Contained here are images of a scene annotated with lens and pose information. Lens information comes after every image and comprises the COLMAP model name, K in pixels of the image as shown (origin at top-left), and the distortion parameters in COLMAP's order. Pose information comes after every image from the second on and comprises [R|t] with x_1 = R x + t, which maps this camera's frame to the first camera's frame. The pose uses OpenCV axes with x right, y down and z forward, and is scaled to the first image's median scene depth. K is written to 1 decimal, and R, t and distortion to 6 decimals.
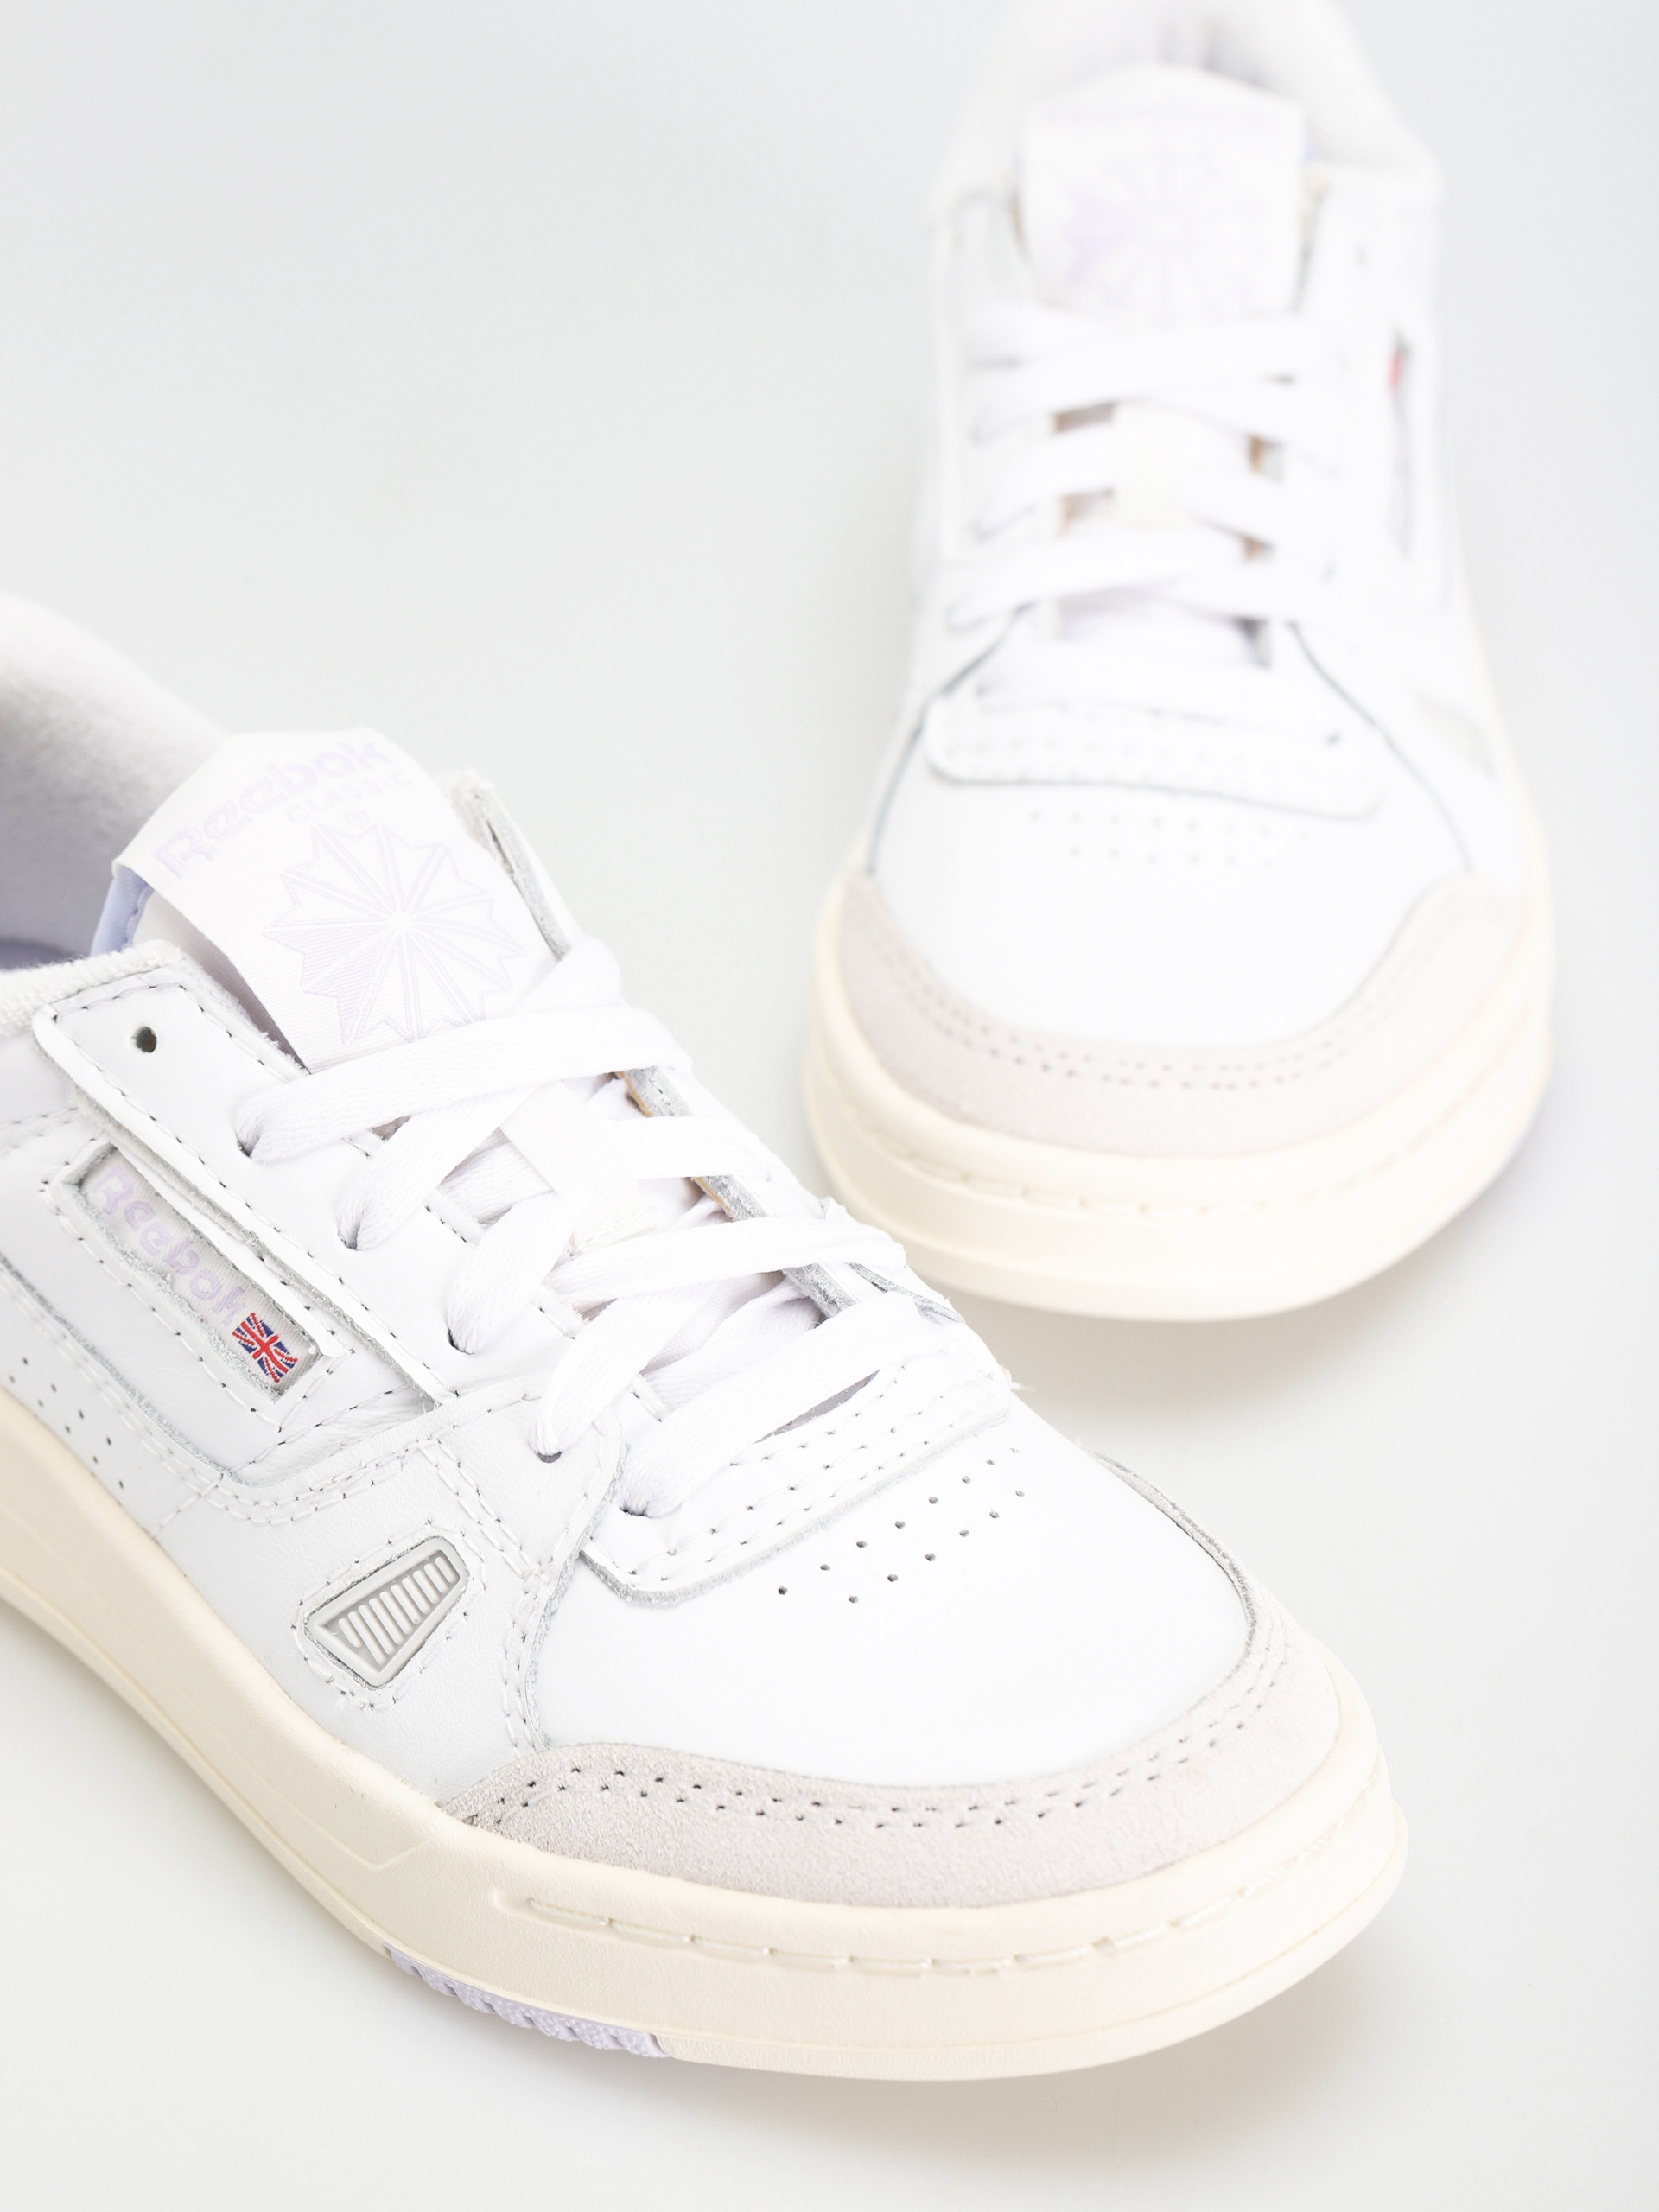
lens RADIAL K [[7484.7, 0, 829.5], [0, 7484.7, 1106.0], [0, 0, 1]] dist [0.445120, -21.872571]
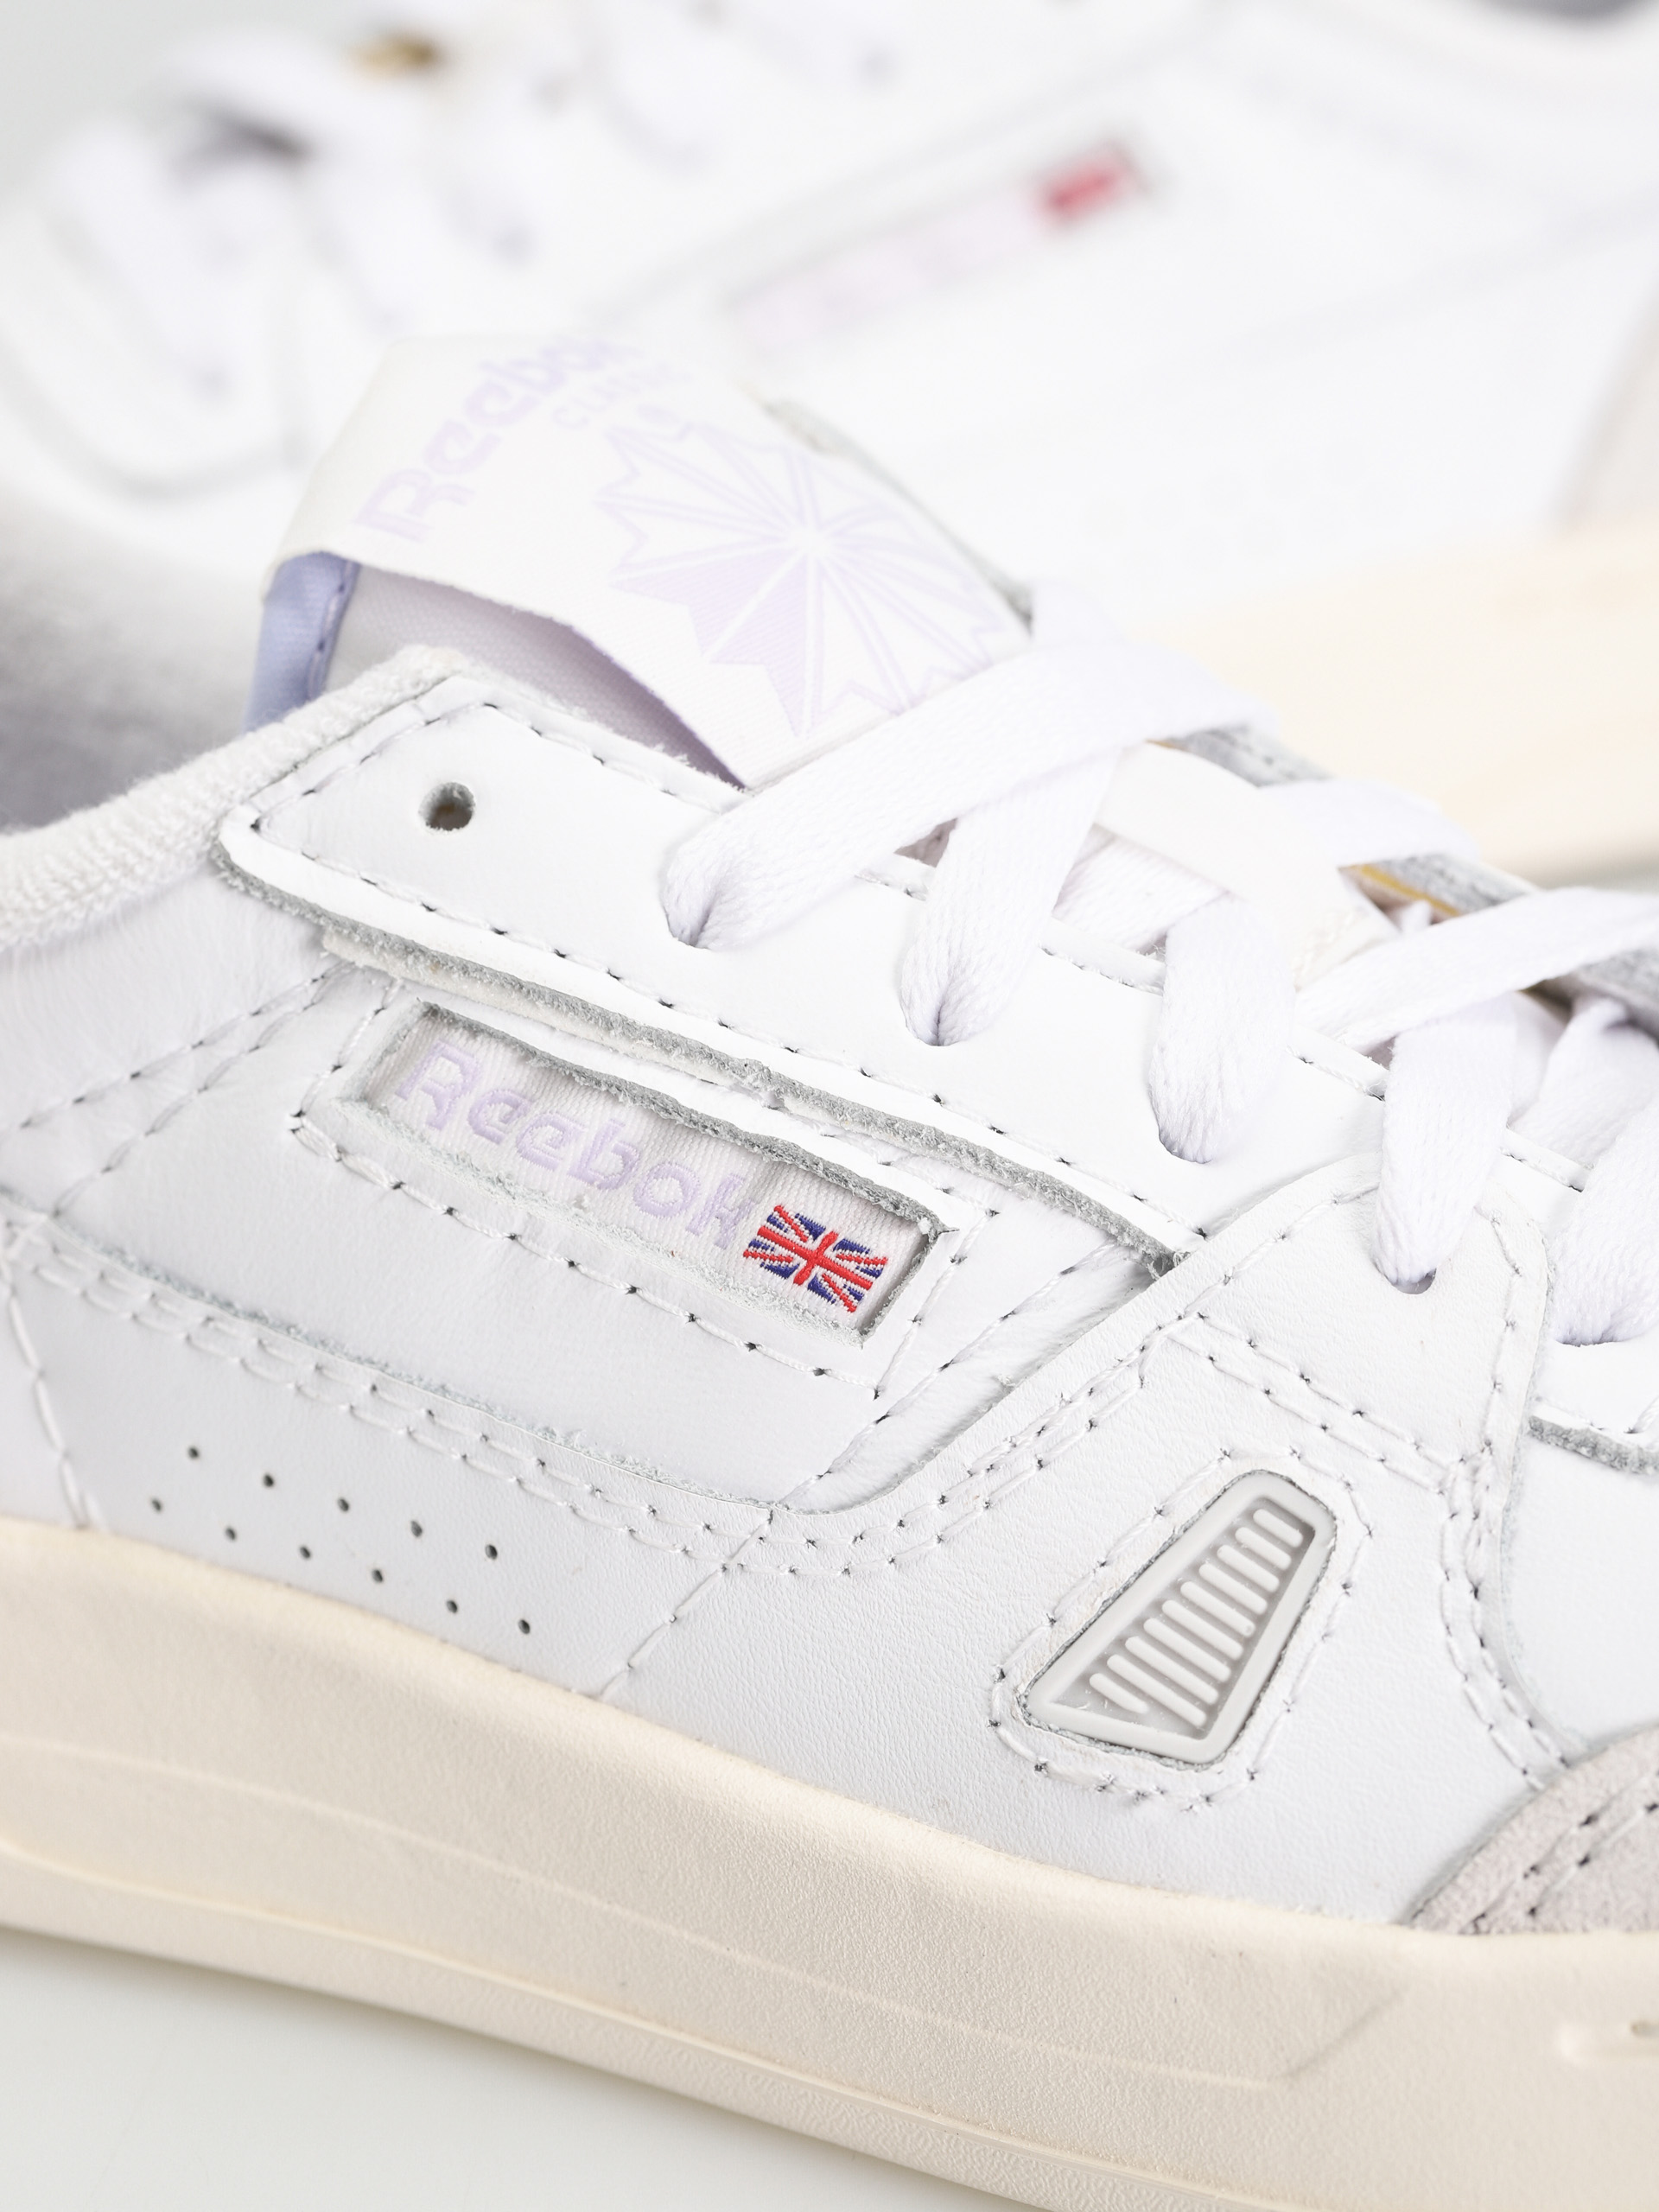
lens RADIAL K [[7484.7, 0, 829.5], [0, 7484.7, 1106.0], [0, 0, 1]] dist [0.445120, -21.872571]
pose [[0.934659, -0.191515, 0.299557, -0.242165], [0.242332, 0.959661, -0.142571, 0.102302], [-0.260168, 0.205848, 0.943366, 0.468349]]
